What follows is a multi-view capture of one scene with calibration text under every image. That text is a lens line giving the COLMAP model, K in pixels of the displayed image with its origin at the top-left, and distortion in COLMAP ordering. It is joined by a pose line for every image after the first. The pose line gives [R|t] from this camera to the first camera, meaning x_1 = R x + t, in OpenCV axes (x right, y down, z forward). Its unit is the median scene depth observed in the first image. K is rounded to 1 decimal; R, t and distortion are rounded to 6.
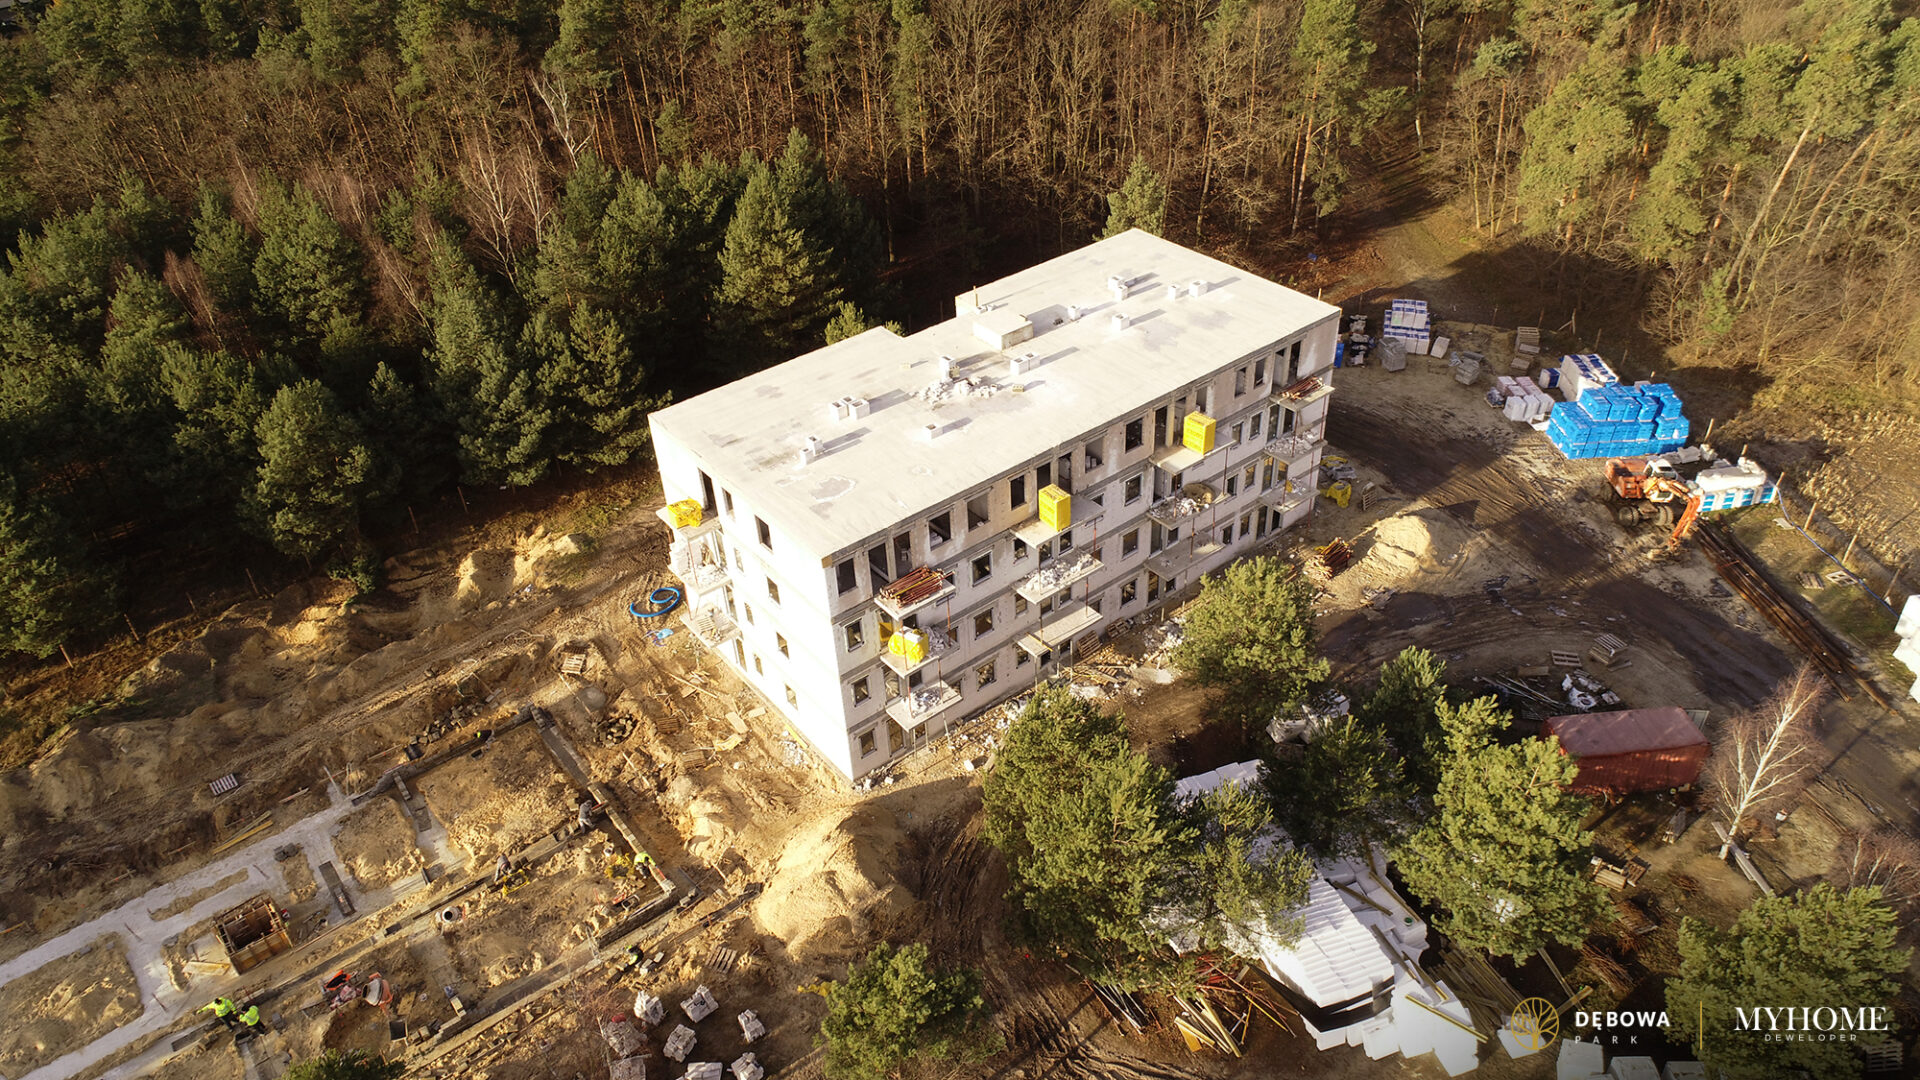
lens RADIAL K [[1326.3, 0, 960.0], [0, 1326.3, 540.0], [0, 0, 1]] dist [-0.004799, 0.001646]
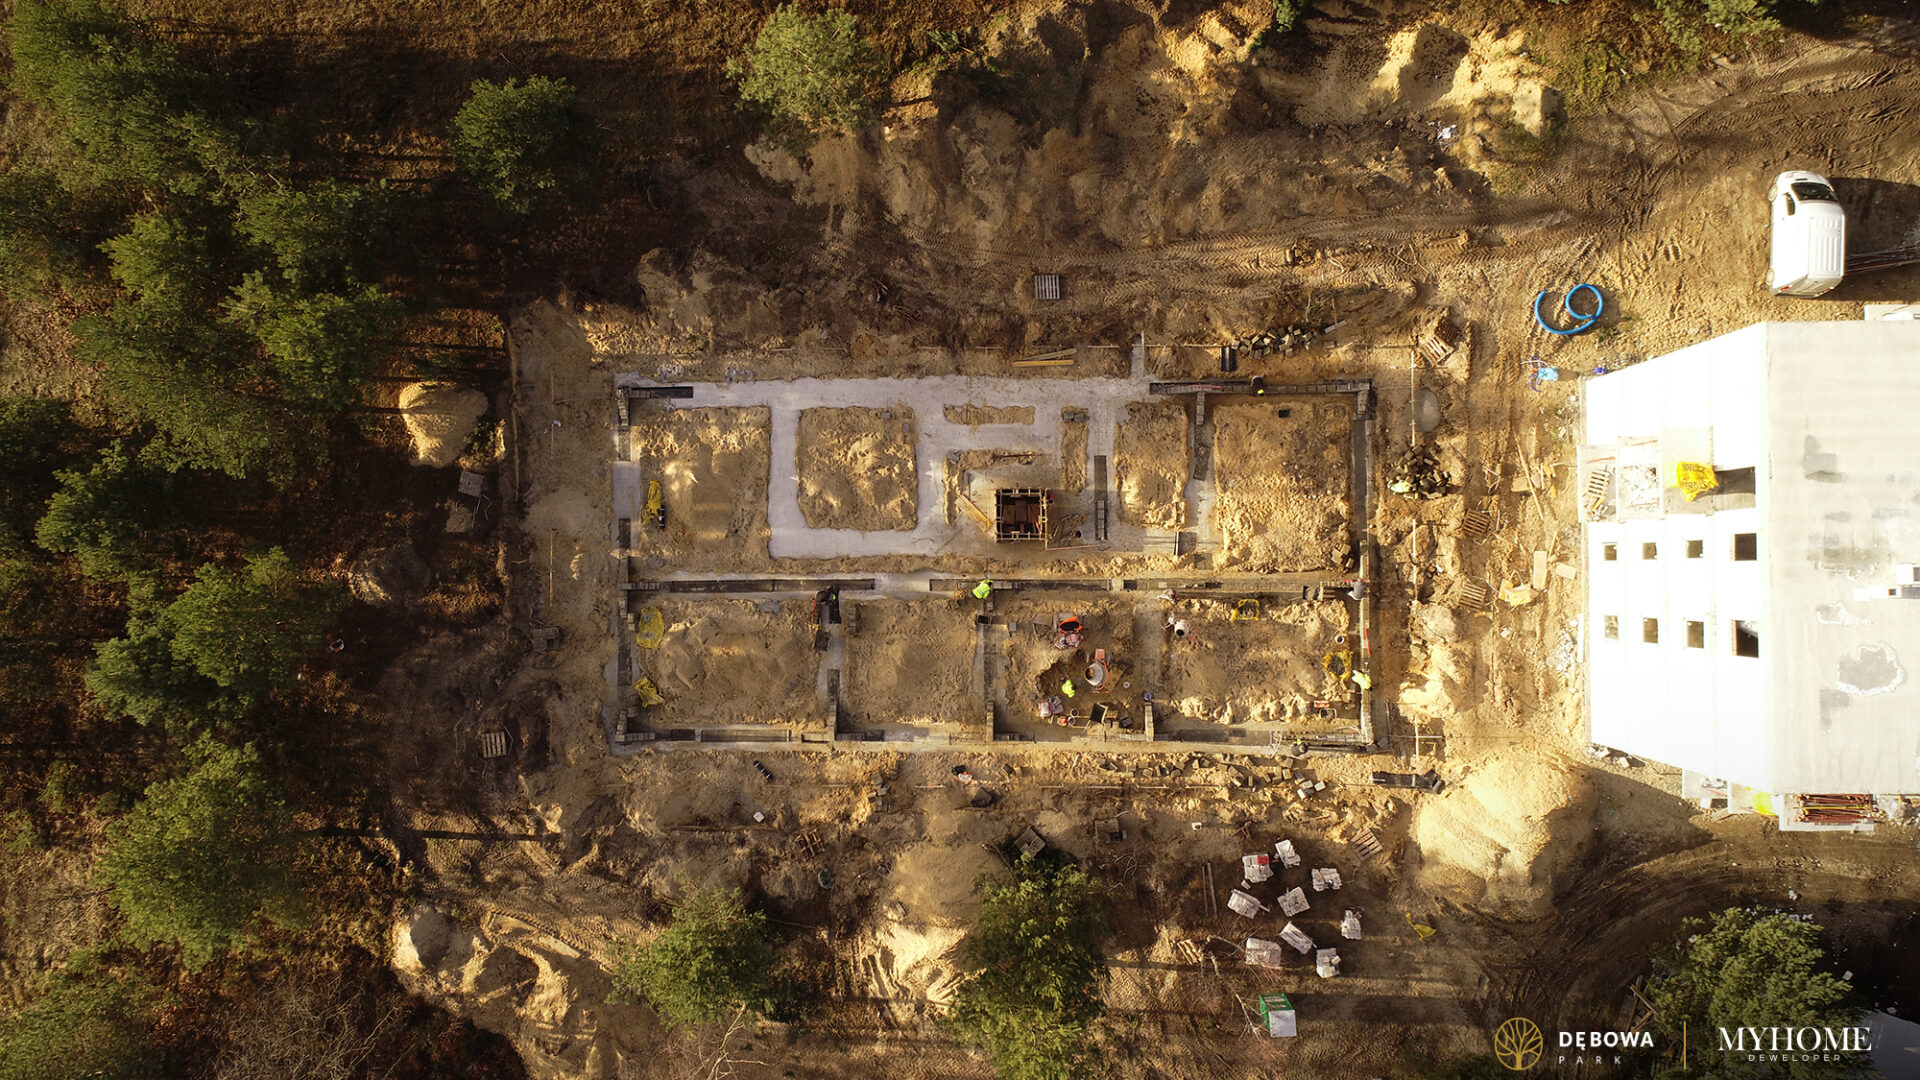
lens RADIAL K [[1326.3, 0, 960.0], [0, 1326.3, 540.0], [0, 0, 1]] dist [-0.004799, 0.001646]
pose [[0.794529, 0.607221, -0.002645, -0.483648], [-0.345449, 0.455583, 0.820432, -0.458526], [0.499388, -0.650943, 0.571738, 0.322038]]
